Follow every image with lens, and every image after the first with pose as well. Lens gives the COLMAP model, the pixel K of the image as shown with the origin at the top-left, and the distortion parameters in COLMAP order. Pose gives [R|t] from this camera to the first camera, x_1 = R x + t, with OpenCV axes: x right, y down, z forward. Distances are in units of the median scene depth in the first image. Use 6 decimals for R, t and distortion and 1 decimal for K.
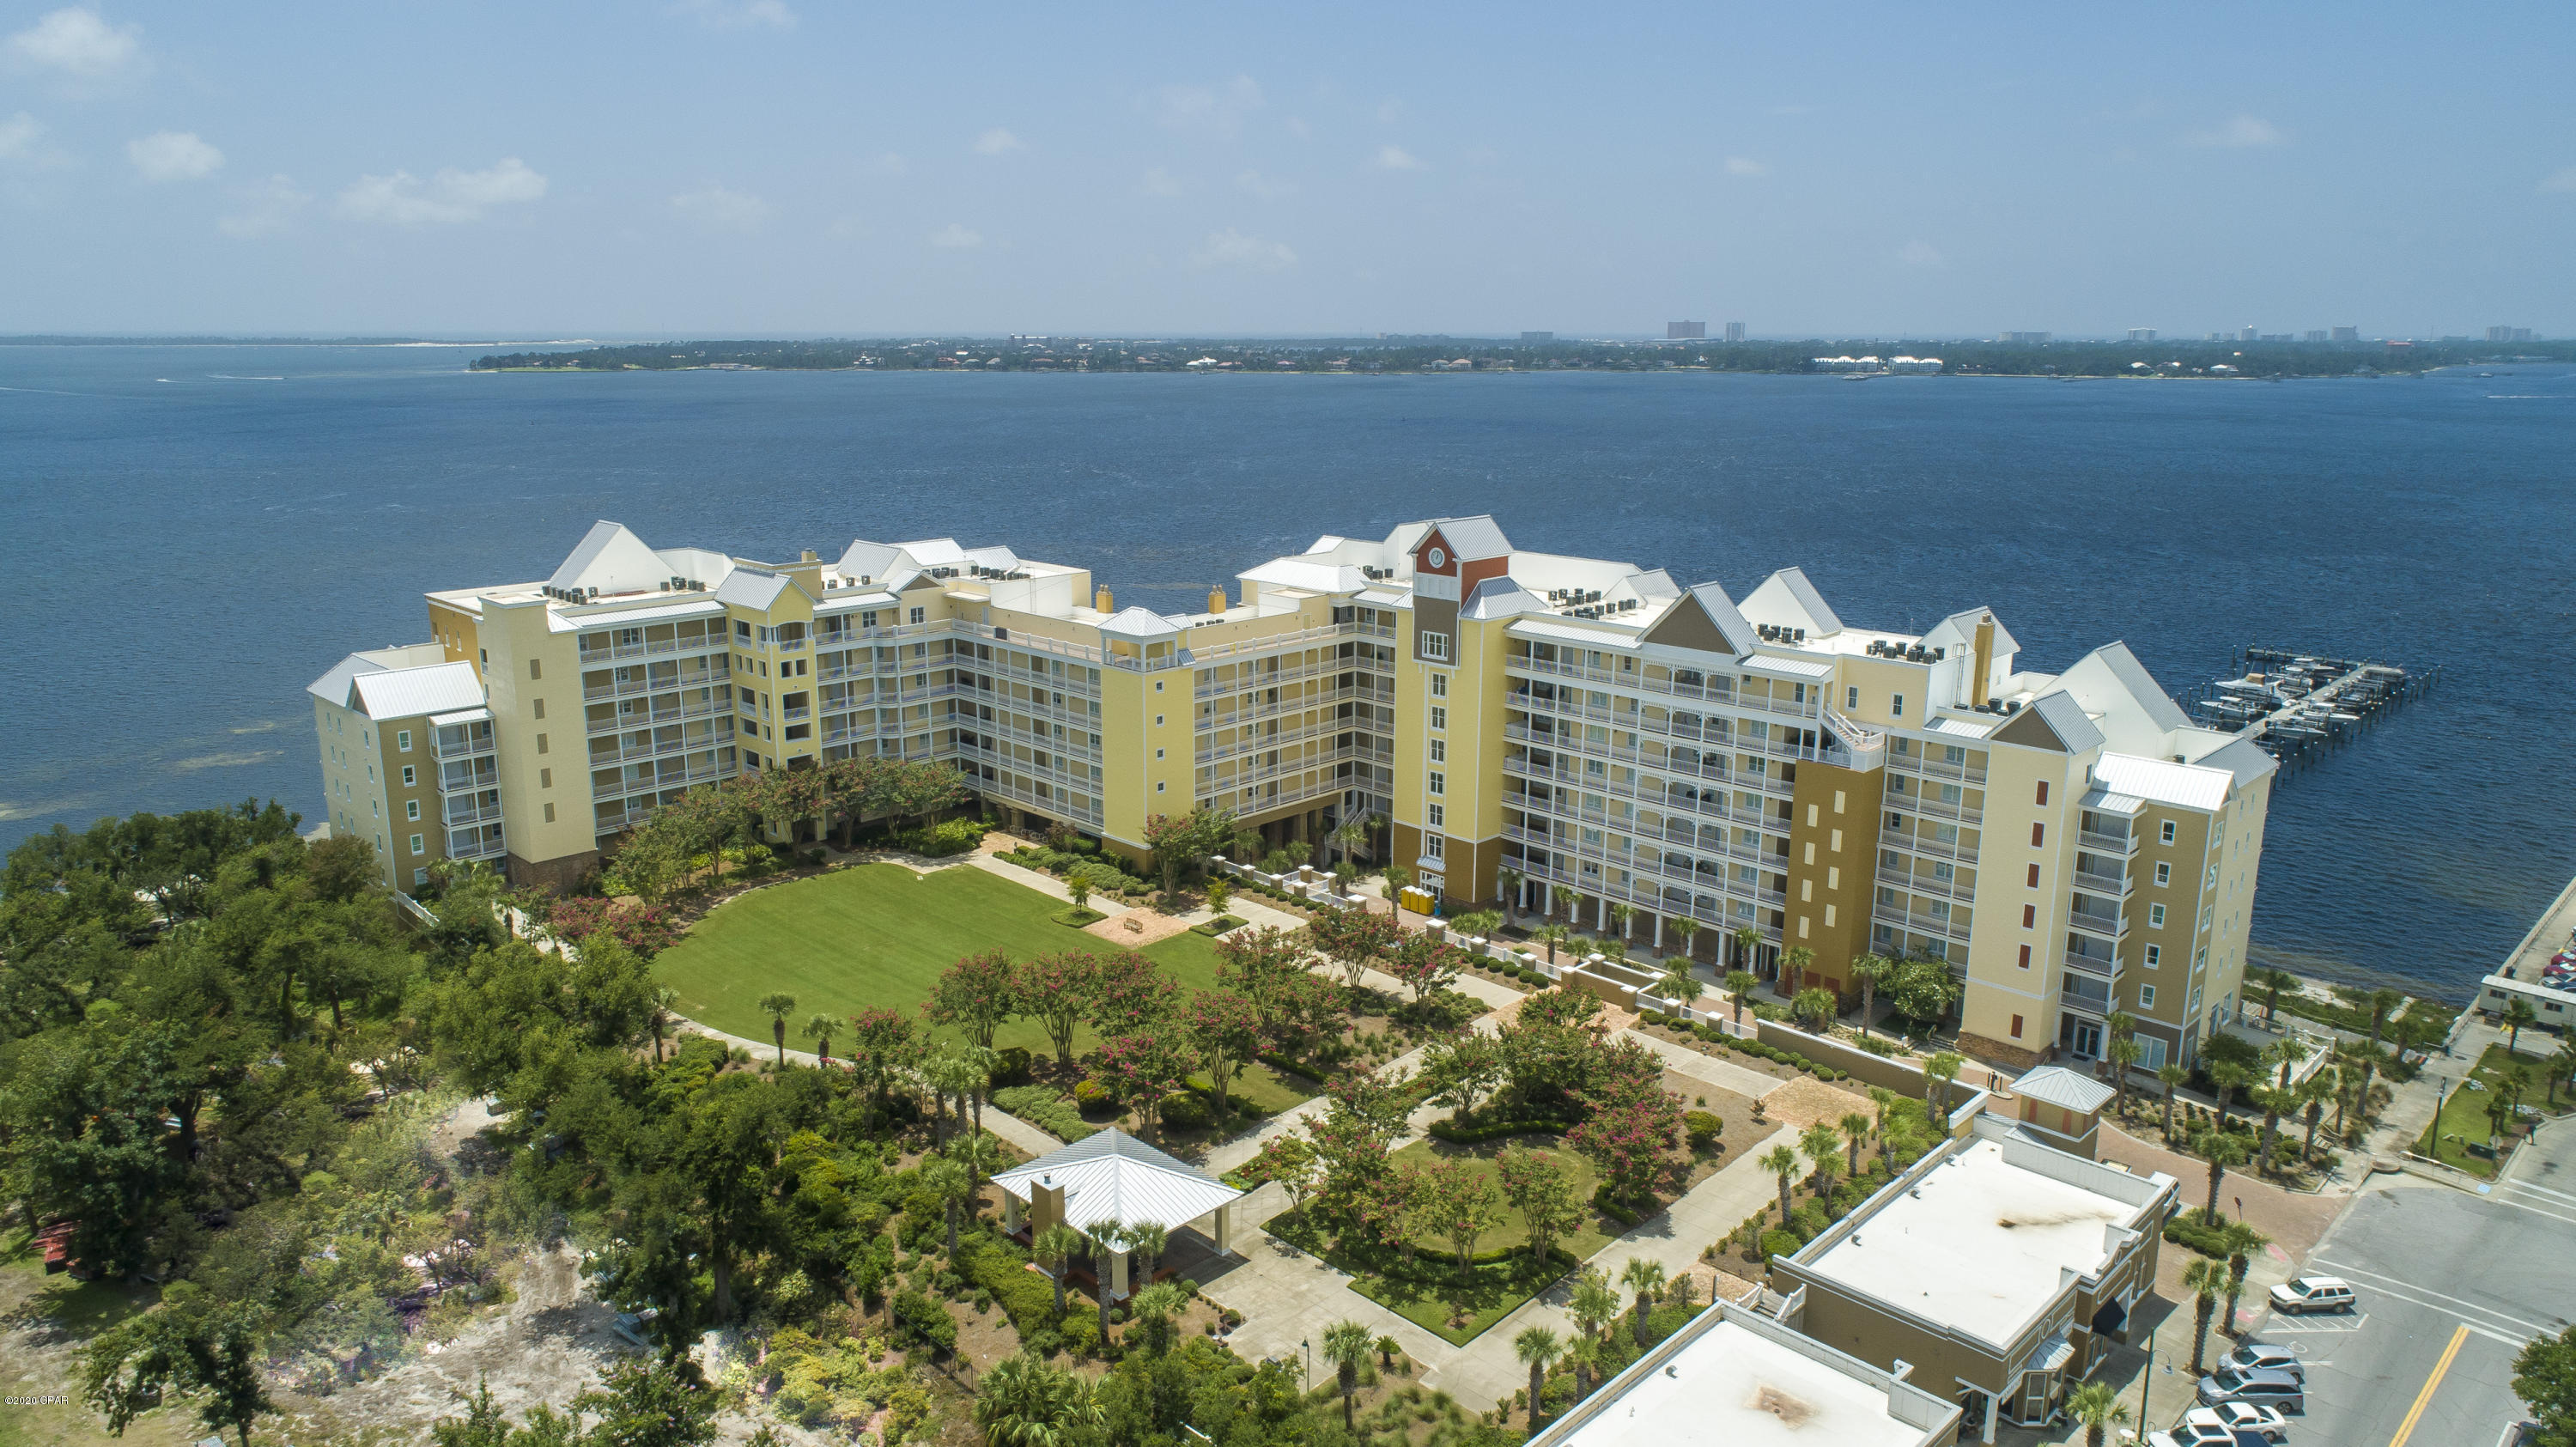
lens RADIAL K [[1688.4, 0, 1288.0], [0, 1688.4, 723.5], [0, 0, 1]] dist [-0.000160, 0.002479]
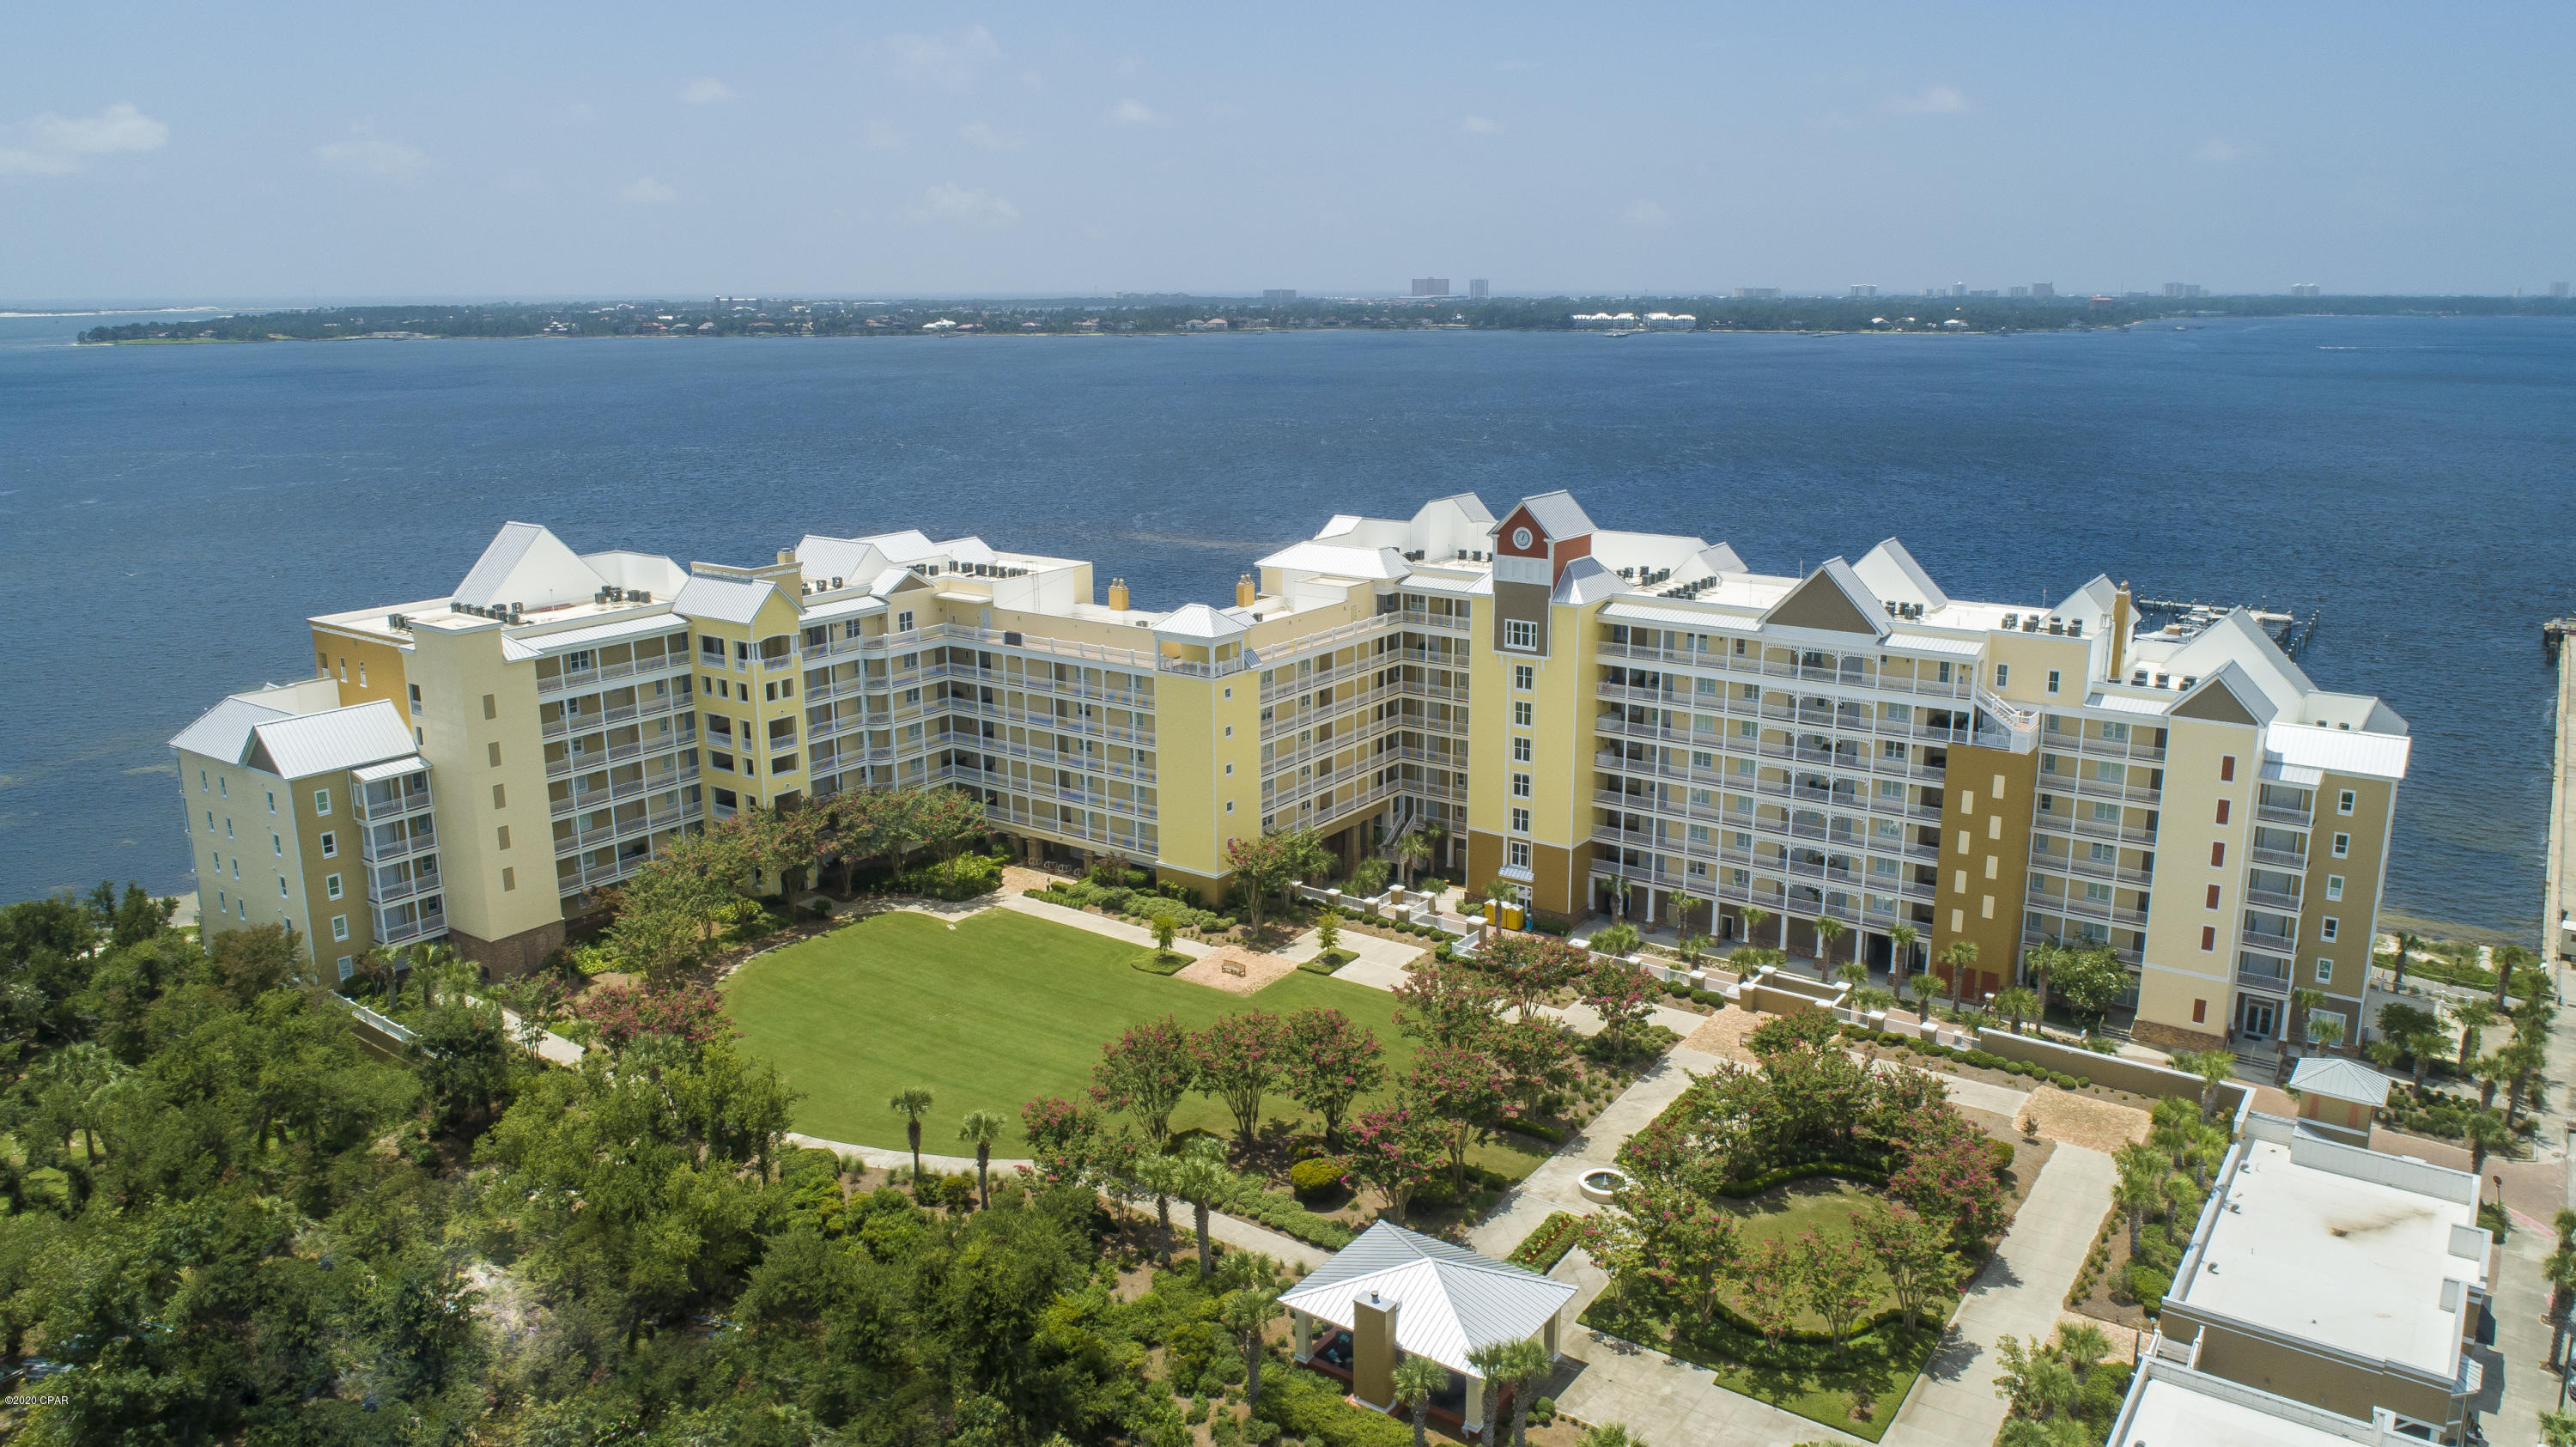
lens RADIAL K [[1766.6, 0, 1342.8], [0, 1766.6, 708.6], [0, 0, 1]] dist [-0.022467, 0.005808]
pose [[0.983968, -0.045520, 0.172441, -0.175482], [0.044680, 0.998963, 0.008750, -0.019299], [-0.172660, -0.000905, 0.984981, 0.080485]]
